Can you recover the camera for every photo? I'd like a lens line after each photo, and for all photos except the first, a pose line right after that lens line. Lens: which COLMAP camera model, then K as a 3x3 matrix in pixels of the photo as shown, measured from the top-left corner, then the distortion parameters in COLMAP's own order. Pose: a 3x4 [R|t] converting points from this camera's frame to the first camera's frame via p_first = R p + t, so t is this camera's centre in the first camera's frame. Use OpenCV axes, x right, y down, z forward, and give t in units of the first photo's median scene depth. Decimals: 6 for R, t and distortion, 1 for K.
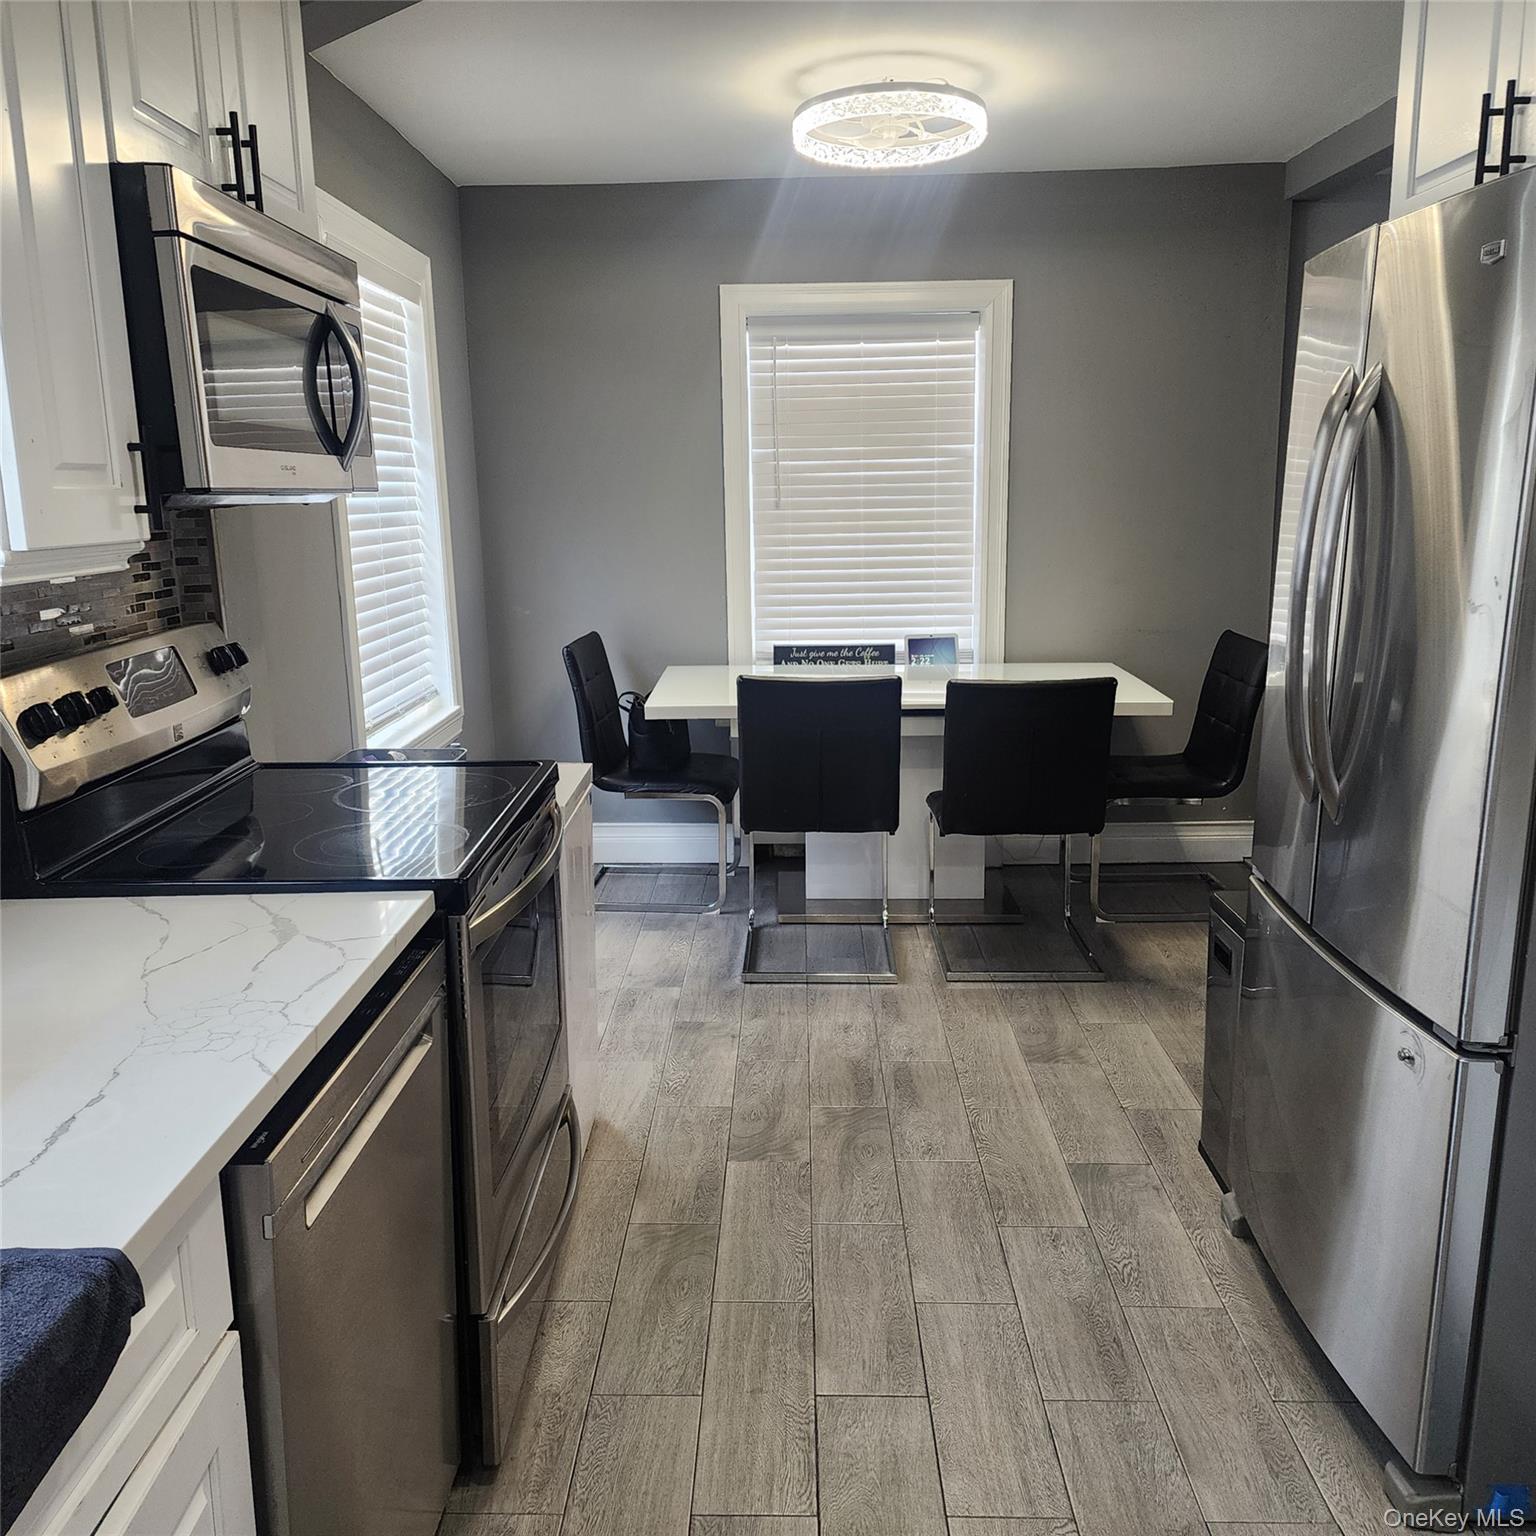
lens RADIAL K [[1350.0, 0, 741.1], [0, 1350.0, 760.3], [0, 0, 1]] dist [0.108802, -0.113282]
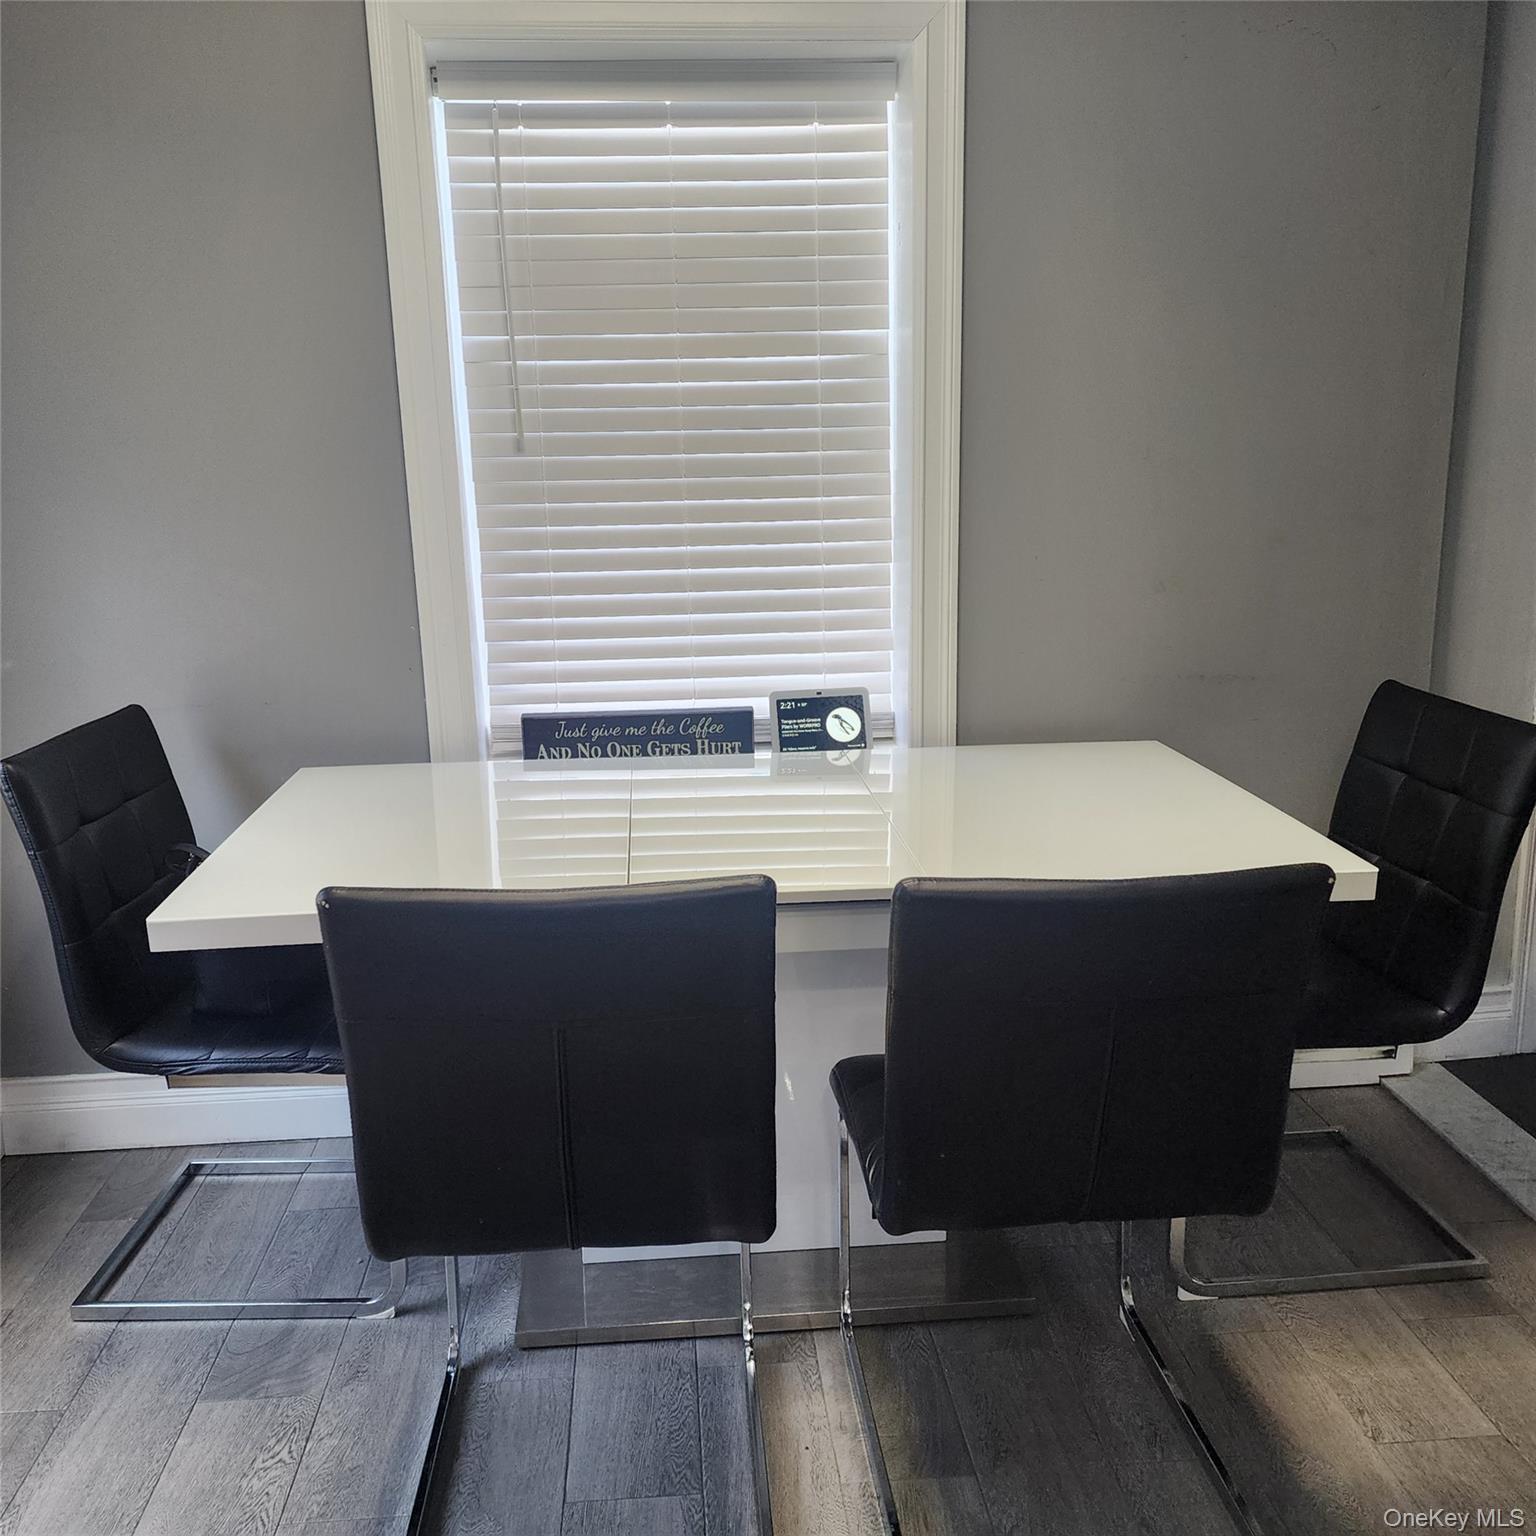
lens RADIAL K [[1344.9, 0, 768.0], [0, 1344.9, 768.0], [0, 0, 1]] dist [0.137209, -0.201712]
pose [[0.992402, -0.031851, 0.118847, 0.056934], [0.029070, 0.999263, 0.025060, -0.077275], [-0.119557, -0.021415, 0.992596, 0.480210]]
